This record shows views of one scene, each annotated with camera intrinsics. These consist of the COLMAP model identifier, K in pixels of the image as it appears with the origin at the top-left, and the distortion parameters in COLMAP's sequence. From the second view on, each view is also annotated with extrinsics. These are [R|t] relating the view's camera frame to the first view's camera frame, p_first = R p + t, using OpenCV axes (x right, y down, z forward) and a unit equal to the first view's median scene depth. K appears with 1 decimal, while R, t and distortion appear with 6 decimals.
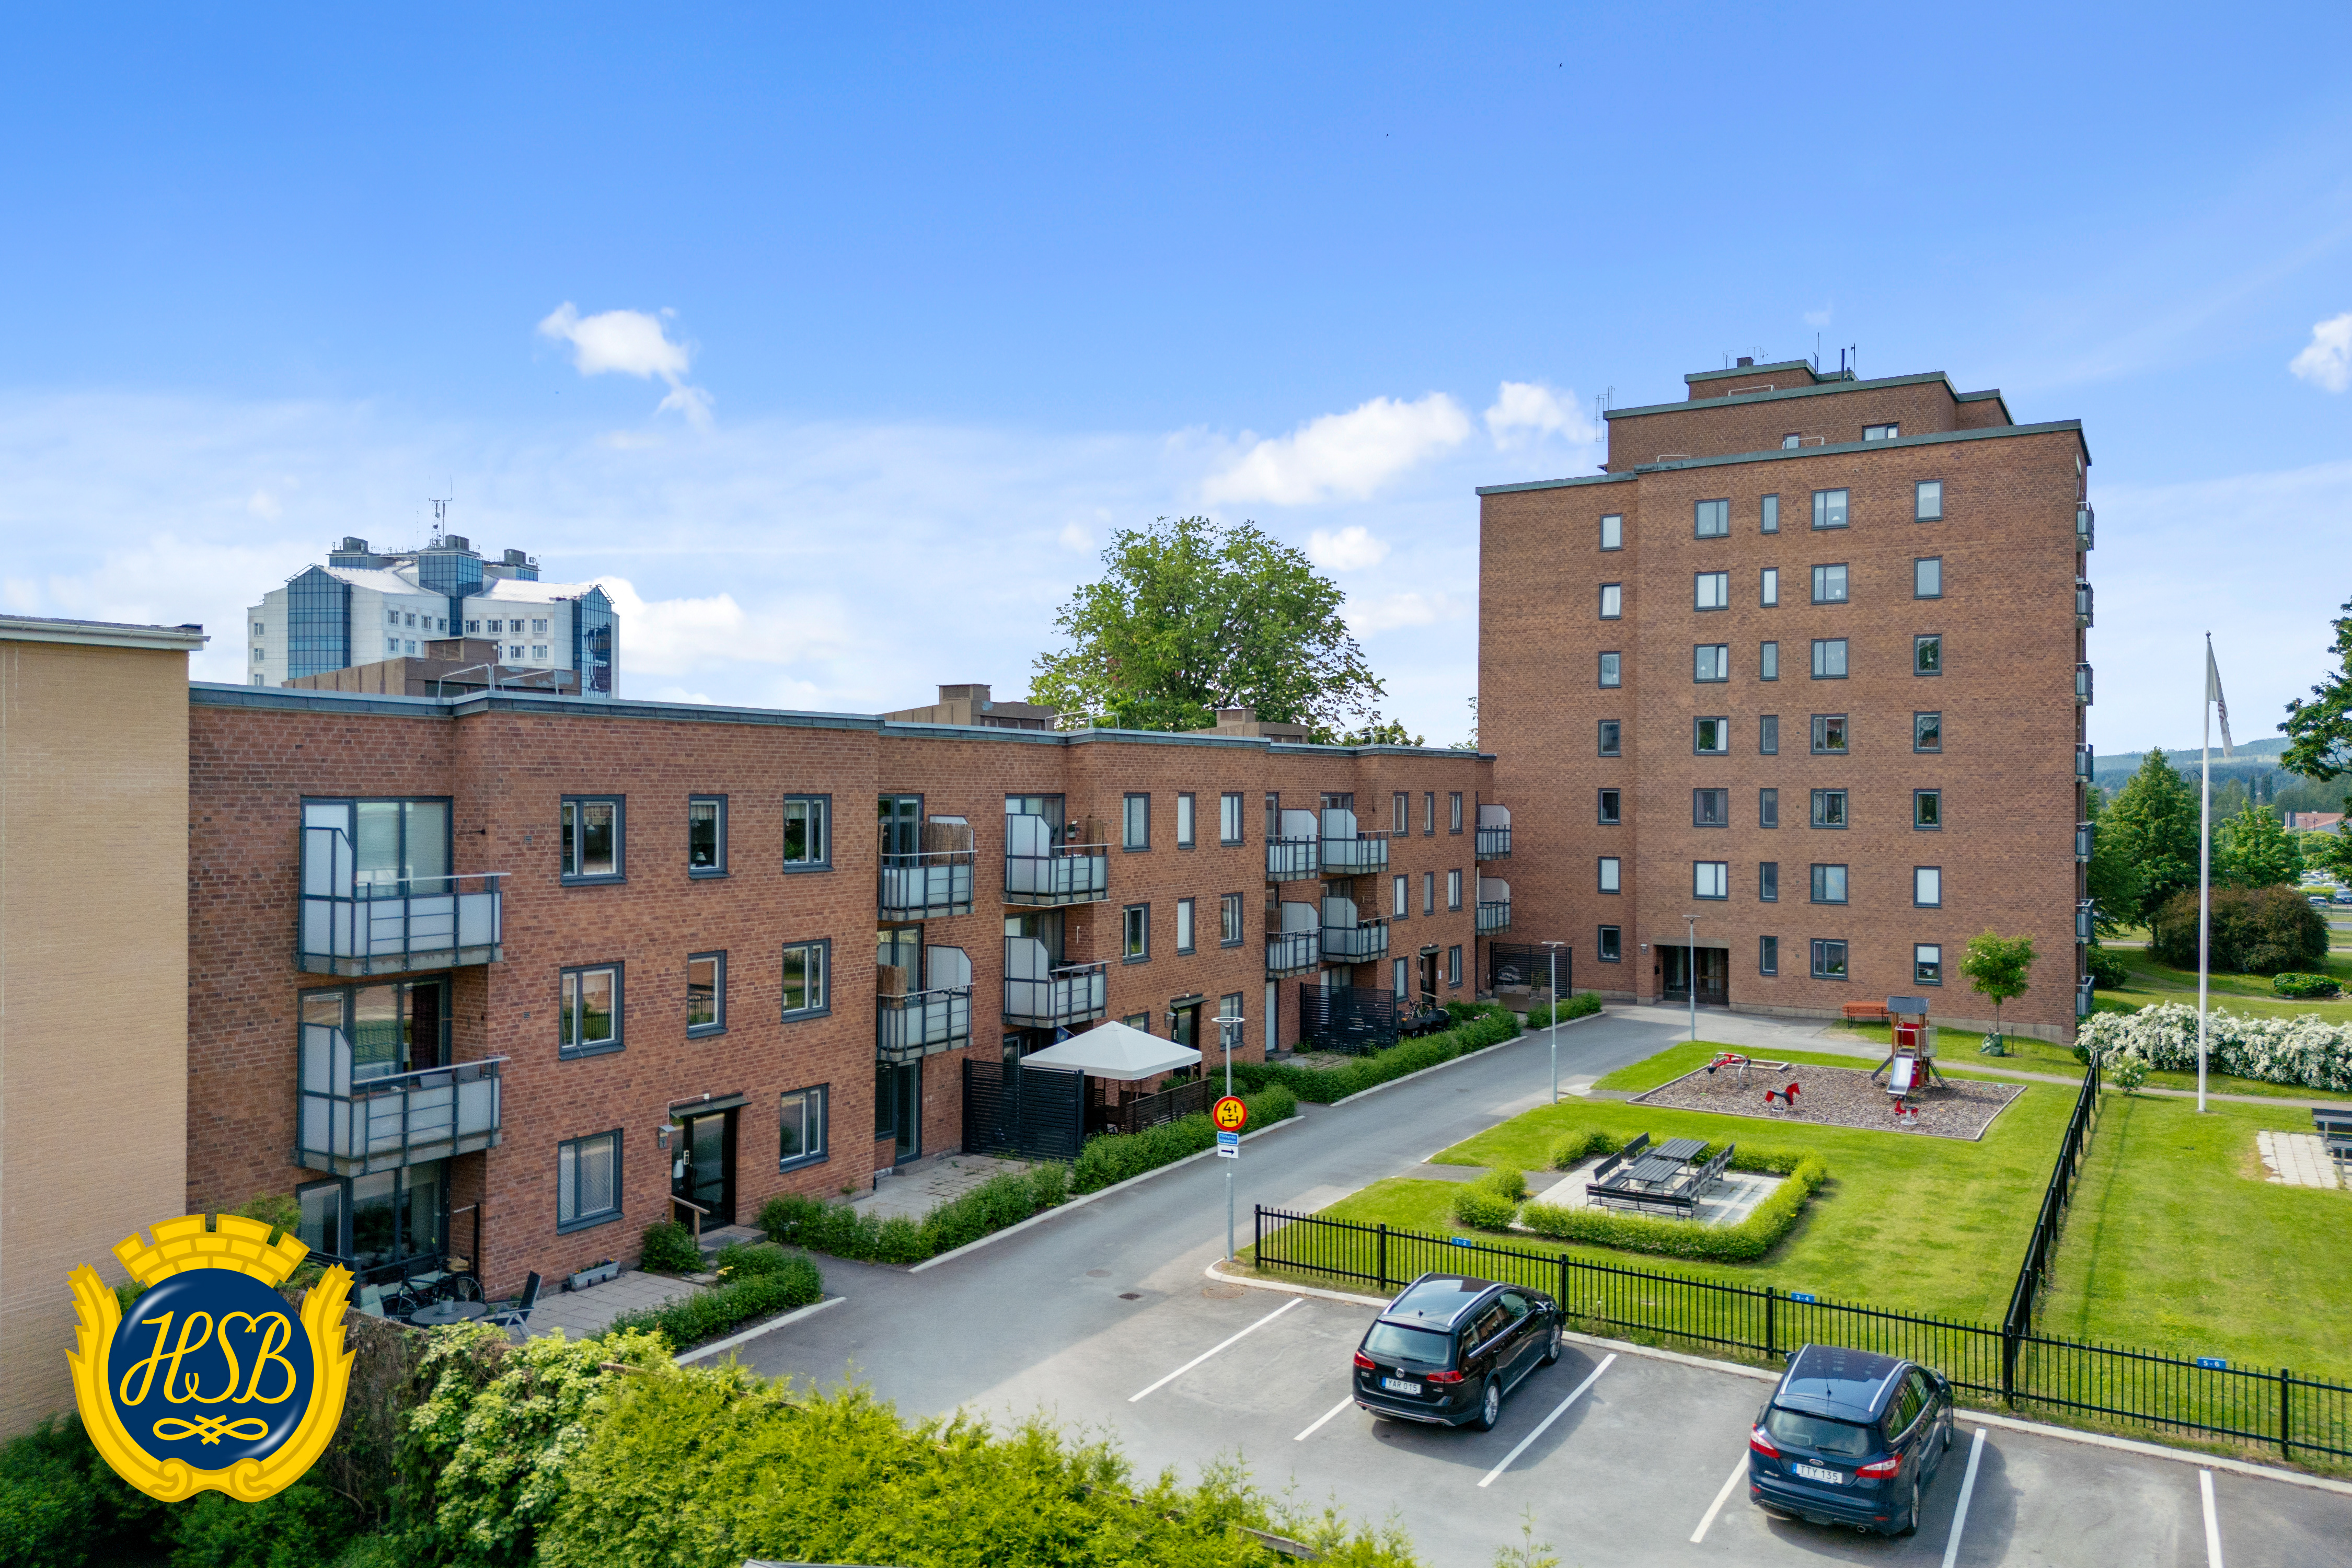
lens RADIAL K [[1671.7, 0, 1189.6], [0, 1671.7, 784.9], [0, 0, 1]] dist [0.079599, -0.086653]
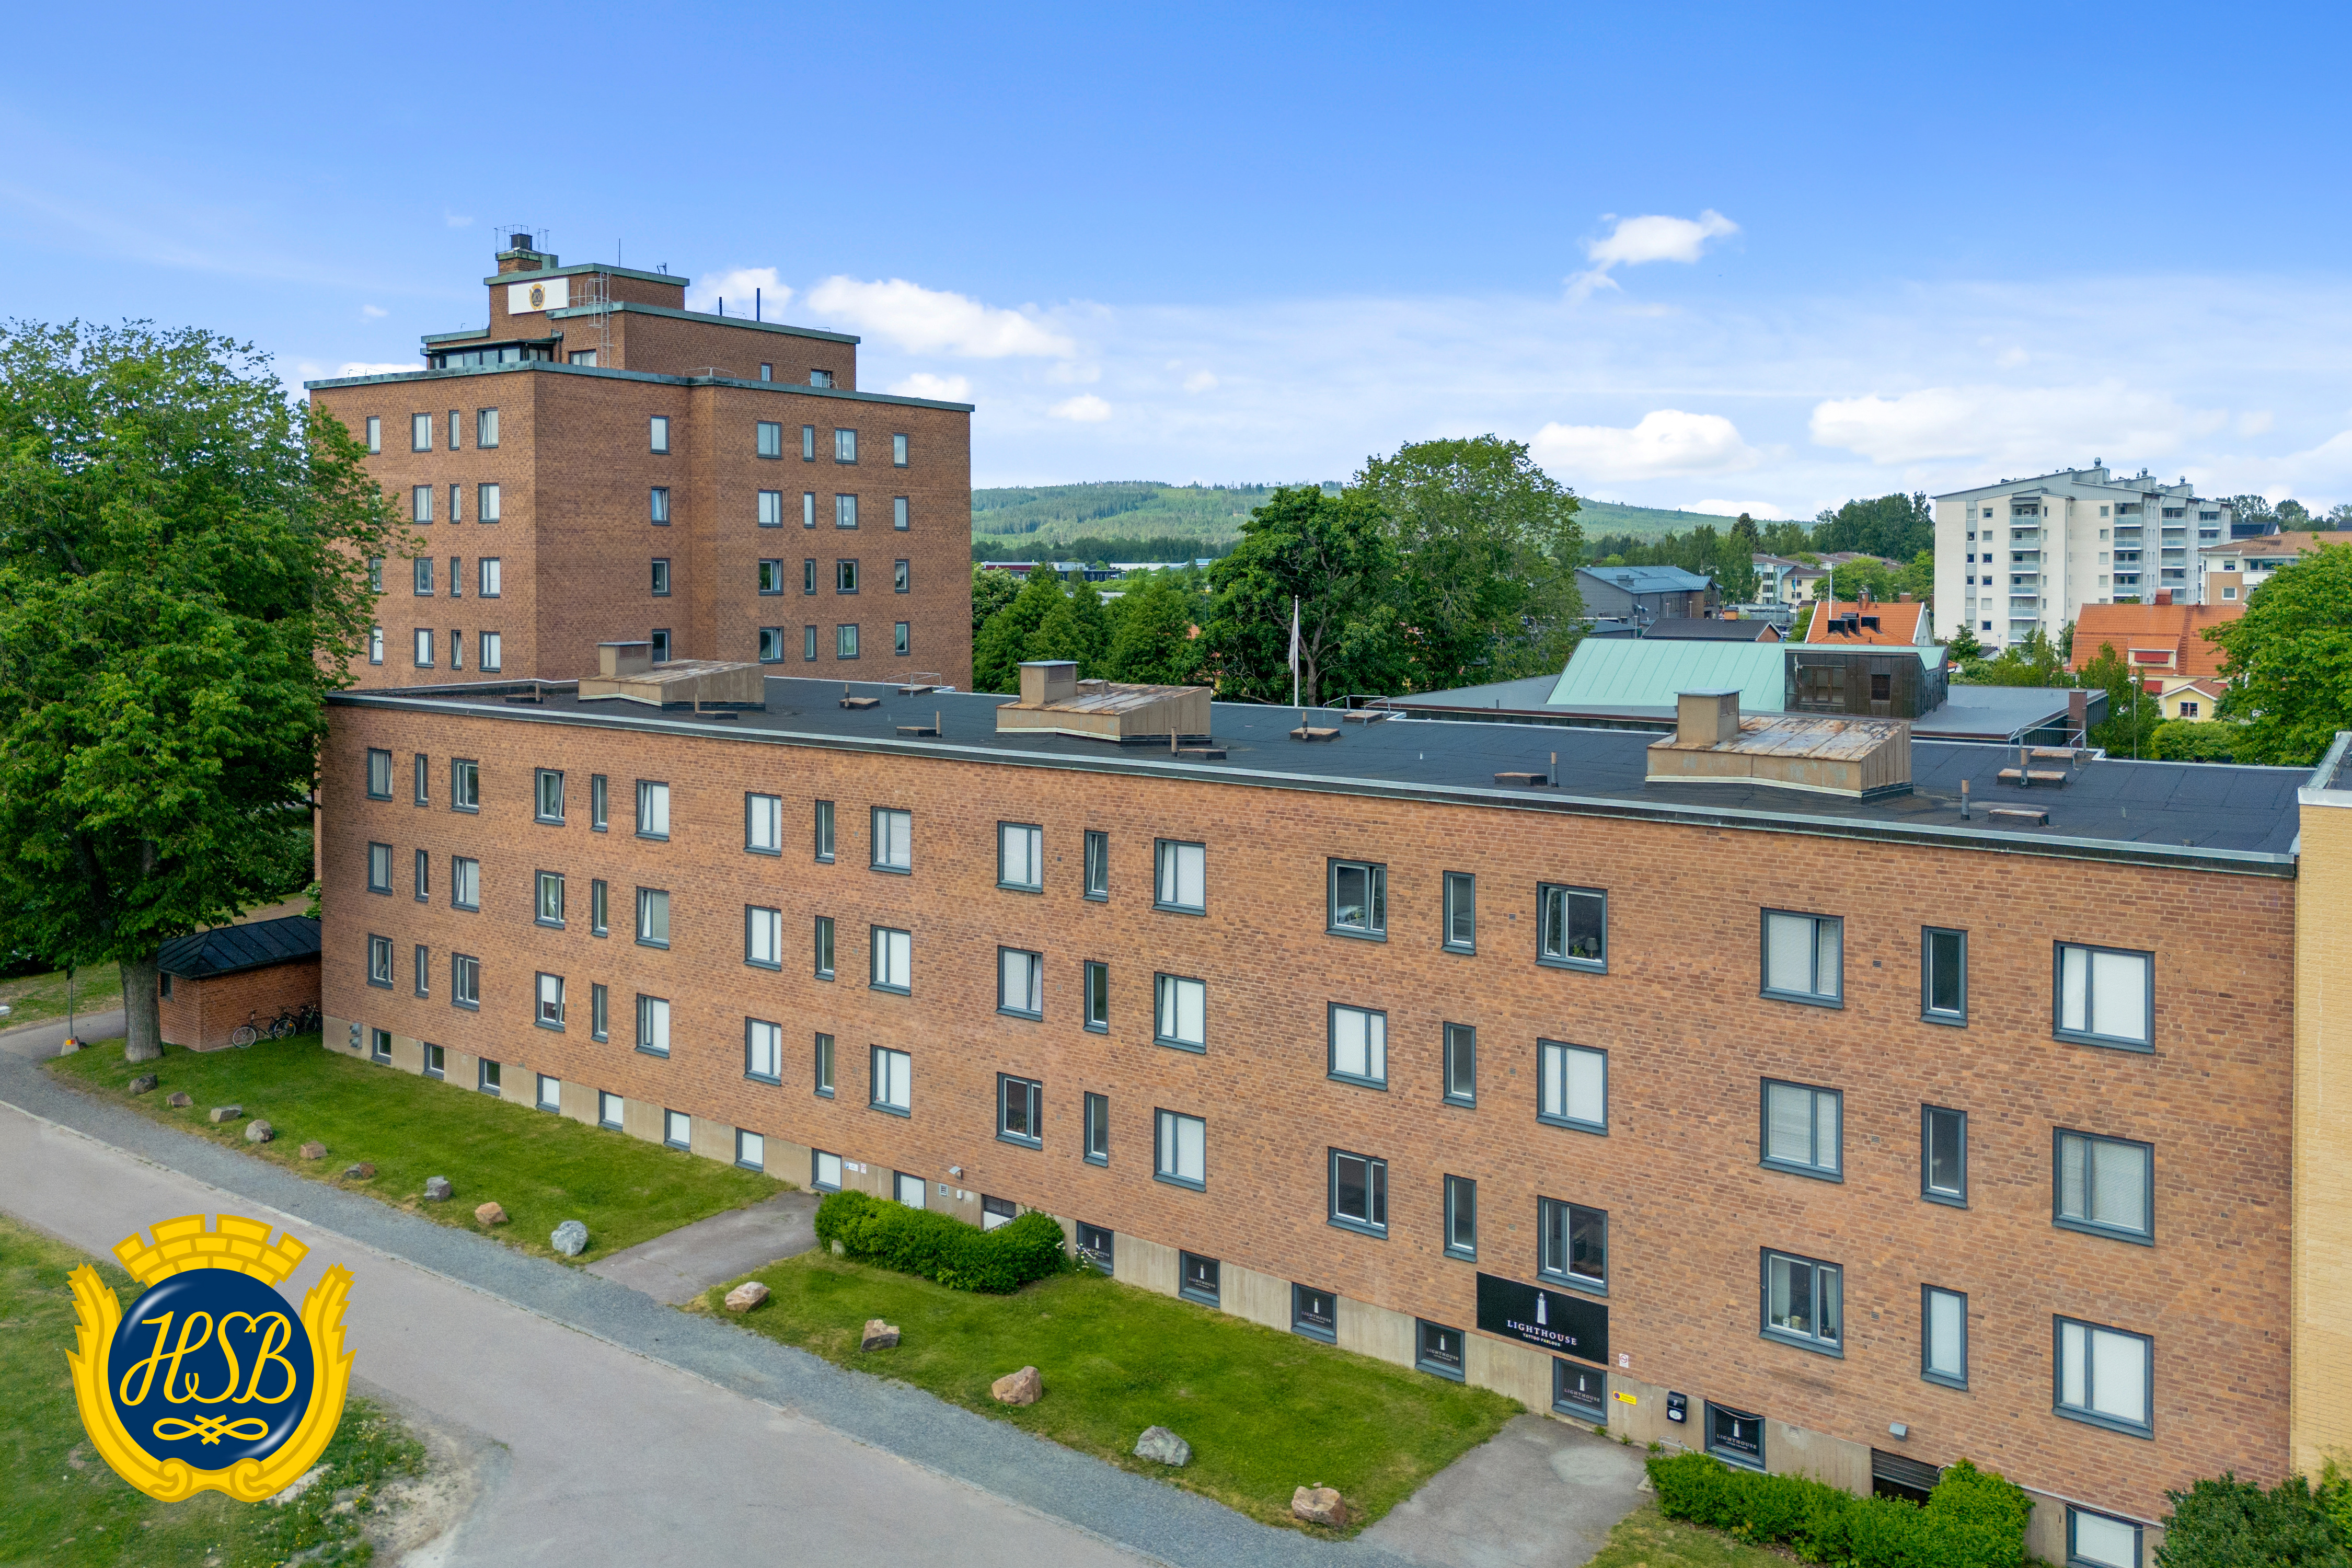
lens RADIAL K [[1671.7, 0, 1189.6], [0, 1671.7, 784.9], [0, 0, 1]] dist [0.079599, -0.086653]
pose [[0.084946, -0.131163, 0.987715, -1.255392], [-0.000314, 0.991294, 0.131665, -0.138325], [-0.996385, -0.011495, 0.084166, 1.084218]]
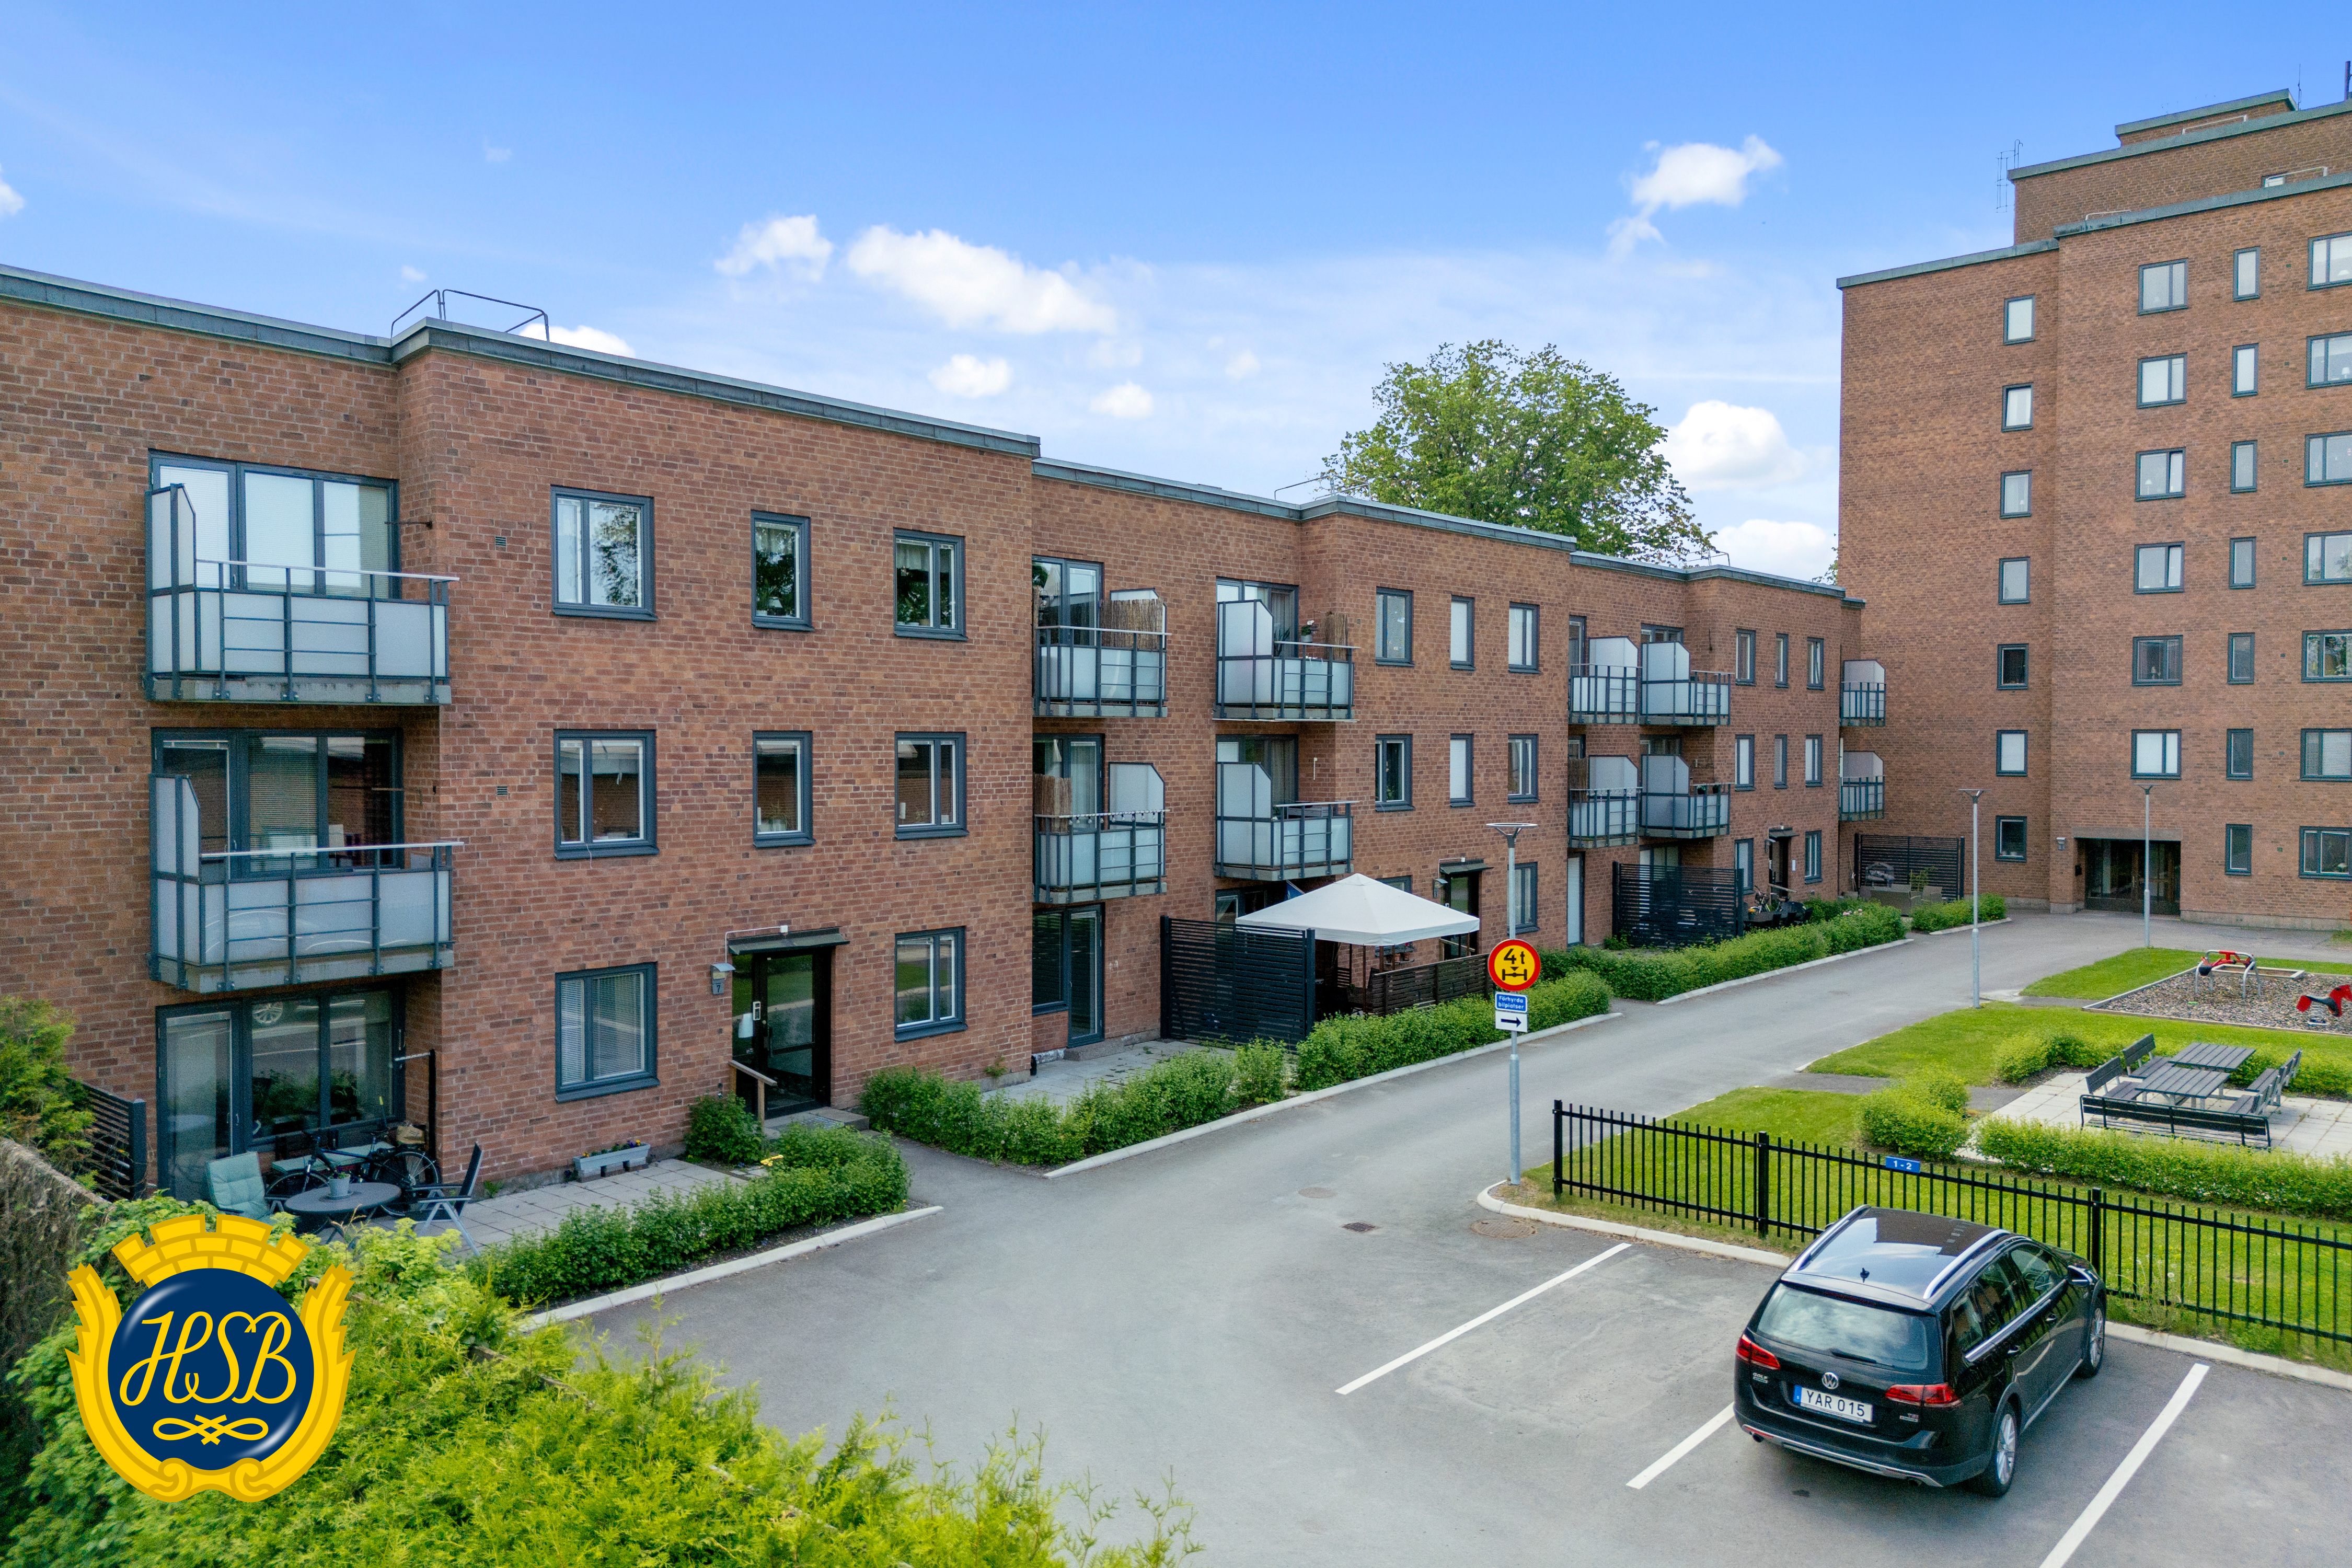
lens RADIAL K [[1671.7, 0, 1189.6], [0, 1671.7, 784.9], [0, 0, 1]] dist [0.079599, -0.086653]
pose [[0.984687, 0.000498, -0.174333, 0.010114], [0.004094, 0.999654, 0.025983, 0.081613], [0.174286, -0.026299, 0.984344, 0.247921]]
